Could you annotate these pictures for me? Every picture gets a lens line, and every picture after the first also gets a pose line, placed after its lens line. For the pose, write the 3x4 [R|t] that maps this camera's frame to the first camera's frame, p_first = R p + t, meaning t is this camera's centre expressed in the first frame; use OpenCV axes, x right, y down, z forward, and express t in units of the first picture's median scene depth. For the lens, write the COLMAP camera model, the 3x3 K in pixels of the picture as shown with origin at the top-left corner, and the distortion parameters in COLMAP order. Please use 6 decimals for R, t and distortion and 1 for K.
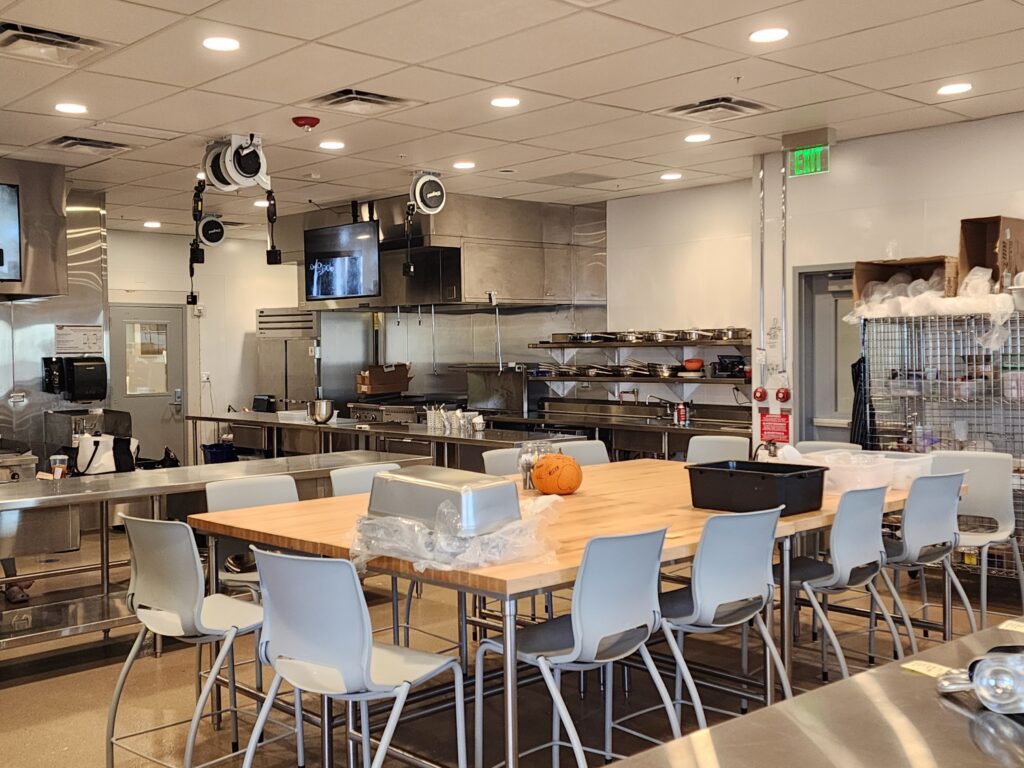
lens RADIAL K [[1116.5, 0, 515.3], [0, 1116.5, 383.1], [0, 0, 1]] dist [0.165057, 0.000000]
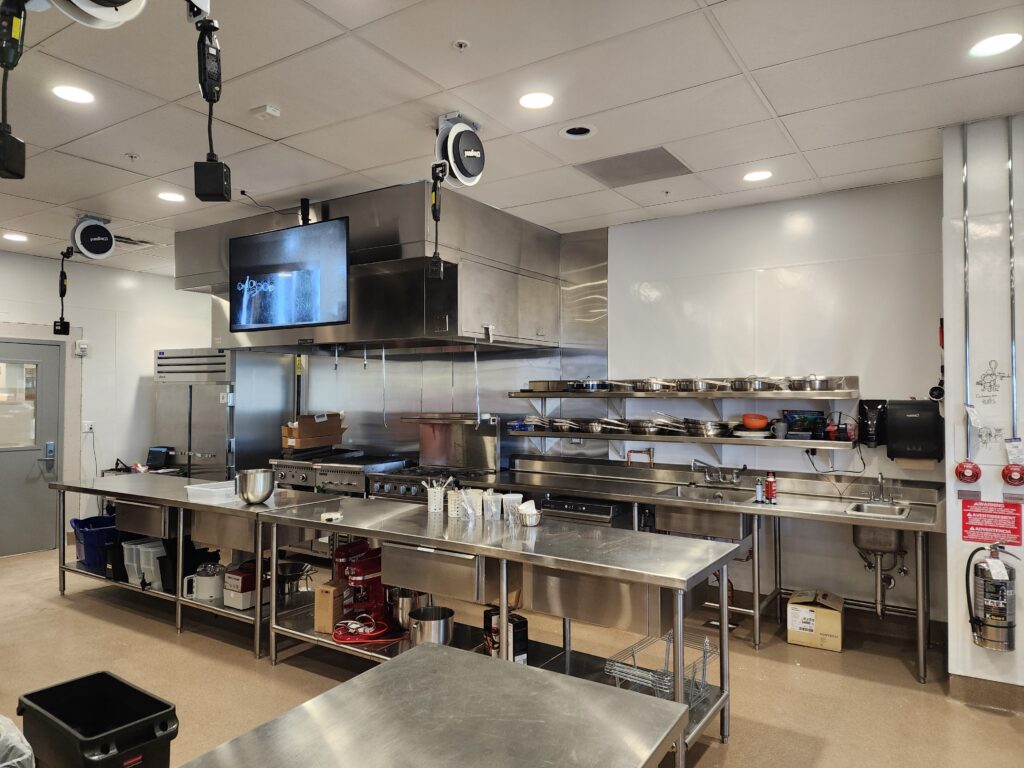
lens RADIAL K [[690.3, 0, 507.0], [0, 690.3, 385.4], [0, 0, 1]] dist [0.073270, -0.054432]
pose [[0.970265, 0.015452, 0.241550, -0.120258], [-0.004170, 0.998879, -0.047149, -0.016435], [-0.242008, 0.044740, 0.969242, 0.512480]]
